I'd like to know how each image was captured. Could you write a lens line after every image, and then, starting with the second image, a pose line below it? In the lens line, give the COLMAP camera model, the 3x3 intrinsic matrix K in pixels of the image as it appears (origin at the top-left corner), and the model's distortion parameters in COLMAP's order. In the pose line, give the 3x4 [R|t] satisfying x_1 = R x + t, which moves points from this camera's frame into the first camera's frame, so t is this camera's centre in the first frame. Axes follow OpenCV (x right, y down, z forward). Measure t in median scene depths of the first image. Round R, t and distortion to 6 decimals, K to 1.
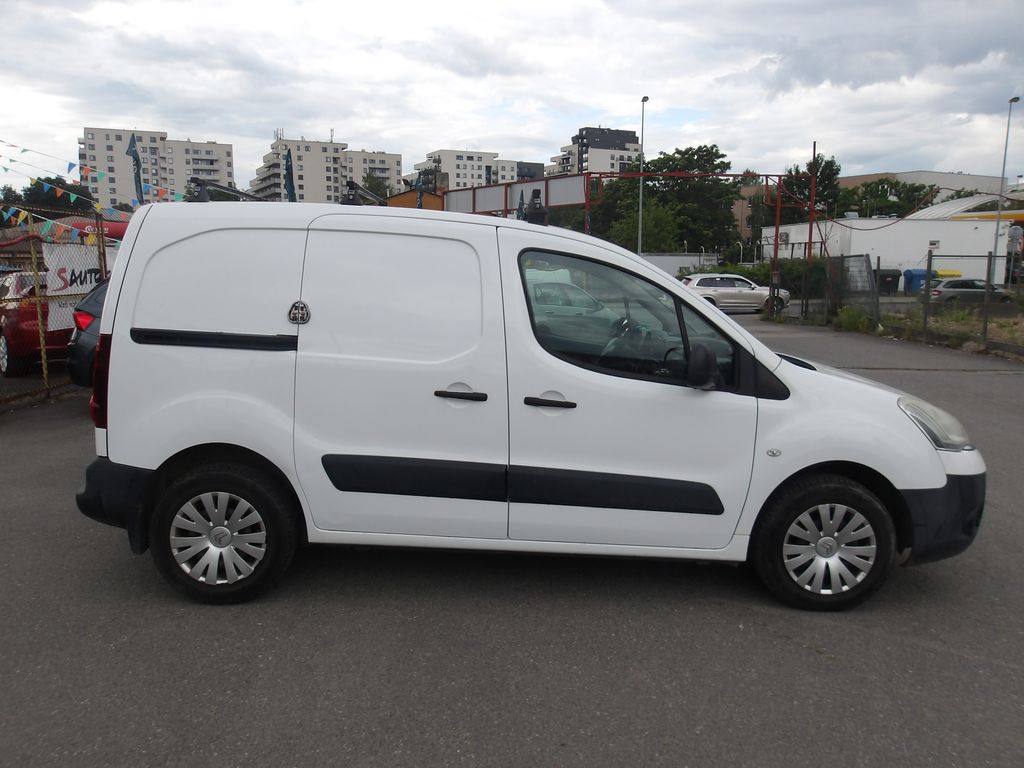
lens RADIAL K [[889.2, 0, 513.5], [0, 889.2, 388.4], [0, 0, 1]] dist [-0.032599, 0.050624]
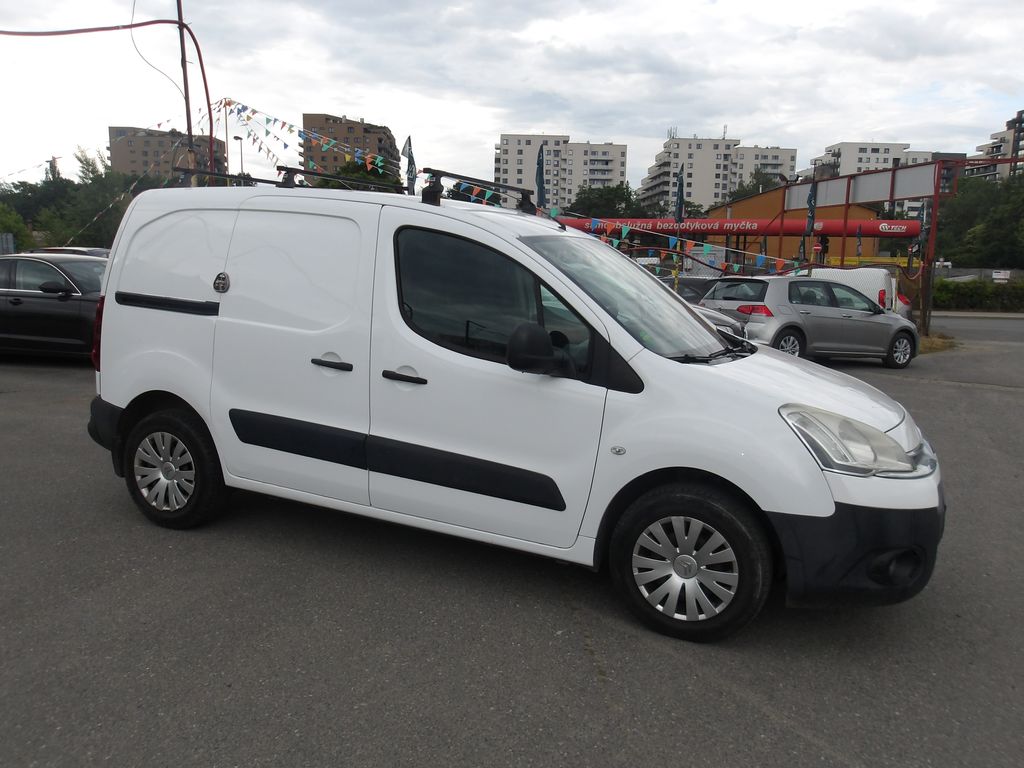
lens RADIAL K [[889.2, 0, 507.7], [0, 889.2, 386.8], [0, 0, 1]] dist [-0.032599, 0.050624]
pose [[0.897244, 0.076997, -0.434771, 0.547590], [-0.077019, 0.996874, 0.017599, 0.000185], [0.434767, 0.017696, 0.900369, 0.126265]]
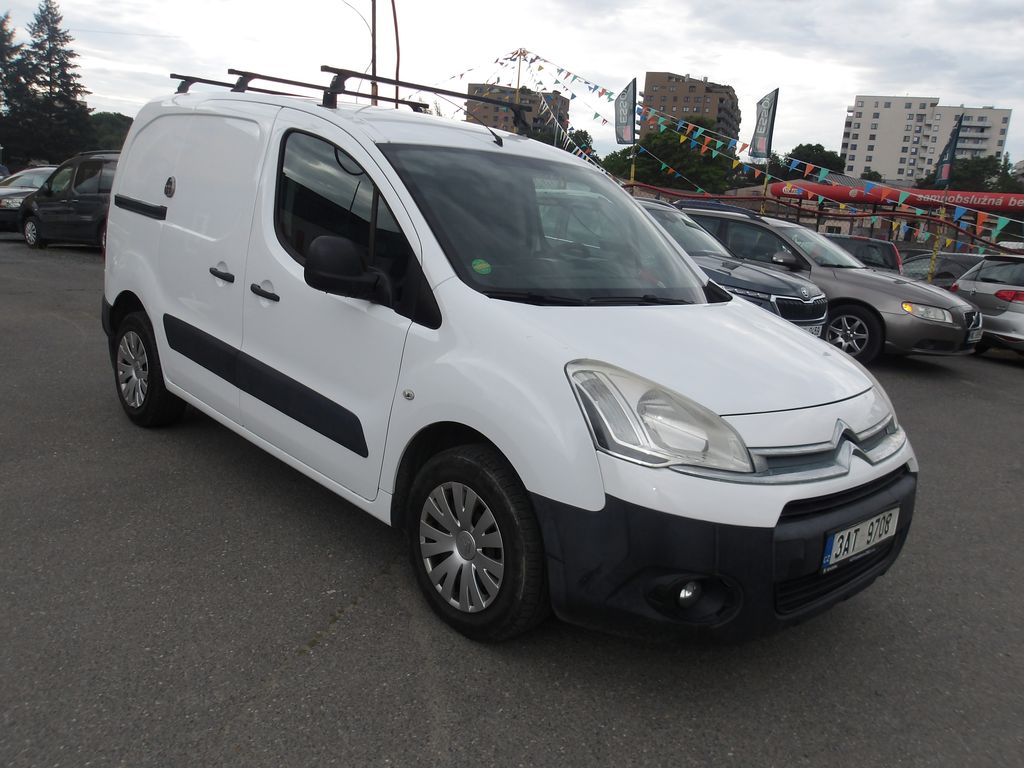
lens RADIAL K [[889.2, 0, 502.7], [0, 889.2, 397.7], [0, 0, 1]] dist [-0.032599, 0.050624]
pose [[0.661143, 0.204946, -0.721725, 0.844707], [-0.177477, 0.977387, 0.114966, -0.025118], [0.728966, 0.052081, 0.682565, 0.507771]]
